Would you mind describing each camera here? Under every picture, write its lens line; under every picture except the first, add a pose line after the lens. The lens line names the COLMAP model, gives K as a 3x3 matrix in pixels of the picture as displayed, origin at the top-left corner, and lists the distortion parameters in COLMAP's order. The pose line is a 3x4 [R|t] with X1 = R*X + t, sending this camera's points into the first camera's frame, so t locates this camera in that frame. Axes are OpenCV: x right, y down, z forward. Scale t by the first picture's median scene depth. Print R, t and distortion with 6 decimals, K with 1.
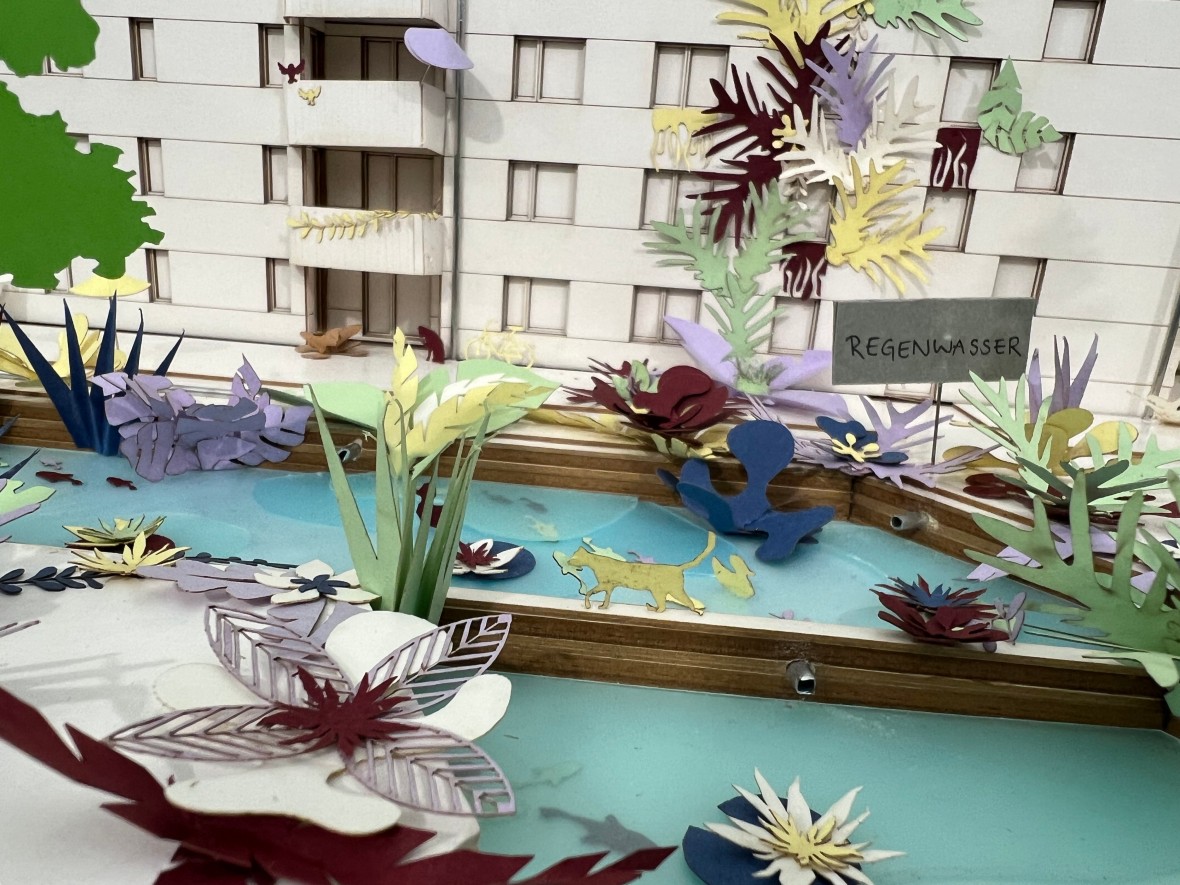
lens RADIAL K [[903.8, 0, 555.4], [0, 903.8, 499.3], [0, 0, 1]] dist [-0.007953, -0.002009]
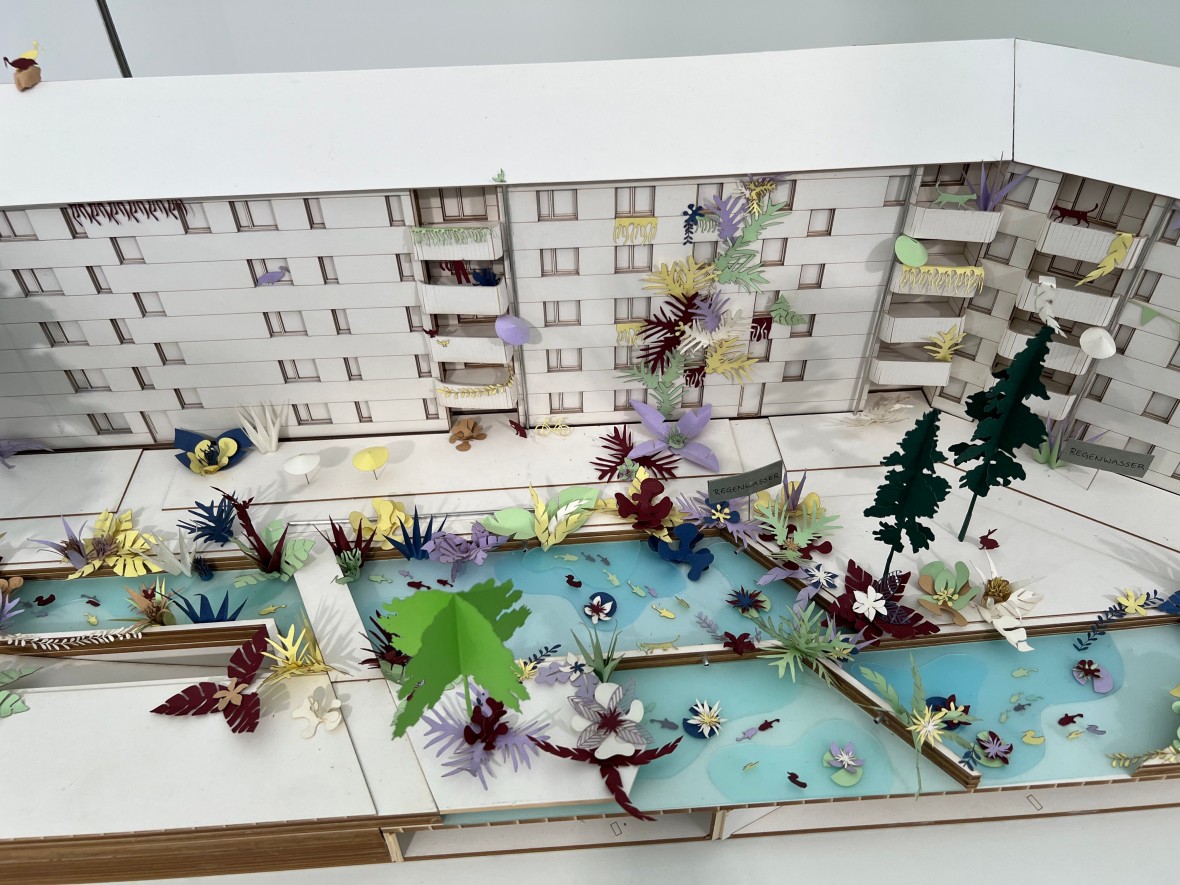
lens RADIAL K [[908.6, 0, 589.9], [0, 908.6, 421.2], [0, 0, 1]] dist [0.052953, -0.110258]
pose [[0.980486, -0.177831, 0.083803, -0.161231], [0.129238, 0.904298, 0.406869, -1.094496], [-0.148137, -0.388098, 0.909635, -0.946490]]
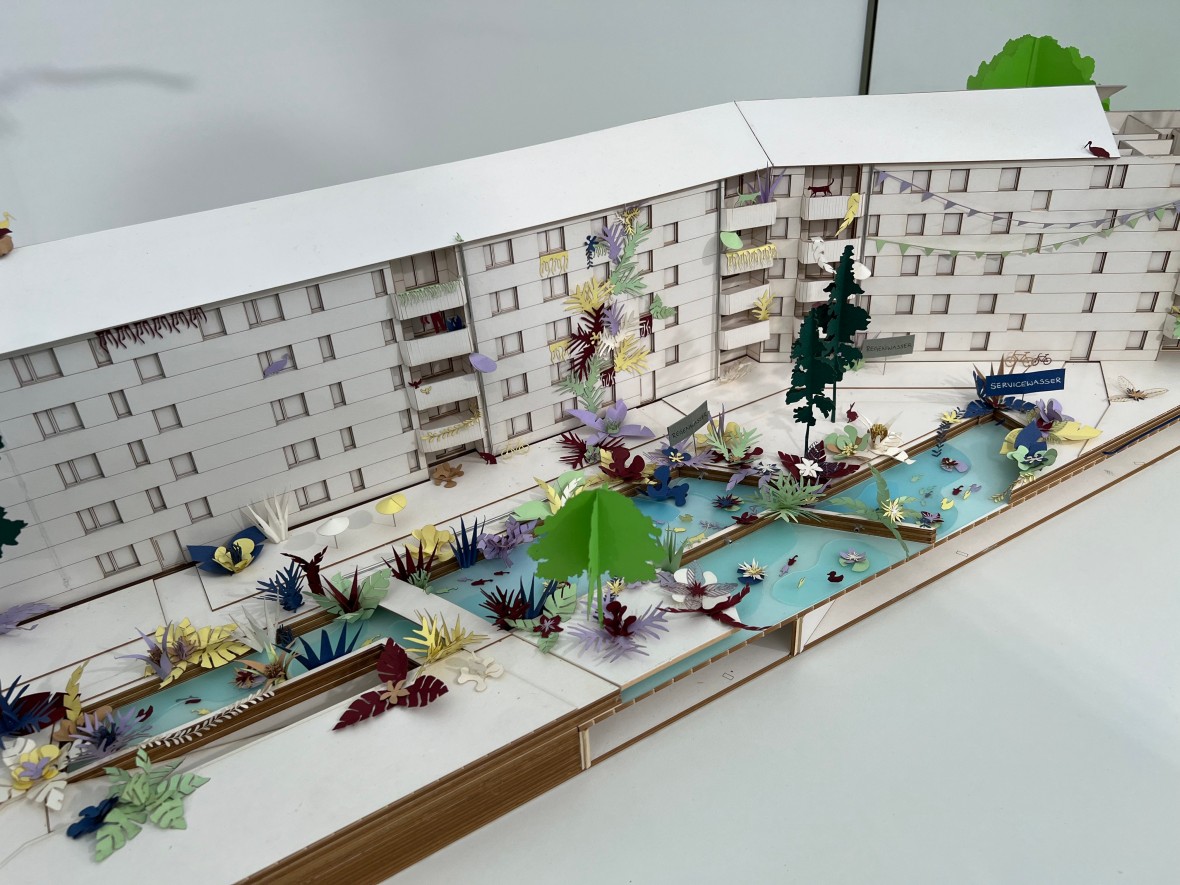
lens RADIAL K [[908.6, 0, 589.9], [0, 908.6, 421.2], [0, 0, 1]] dist [0.052953, -0.110258]
pose [[0.781952, -0.401382, 0.476911, -1.140223], [0.292421, 0.911887, 0.288013, -0.965023], [-0.550492, -0.085754, 0.830424, -1.248624]]
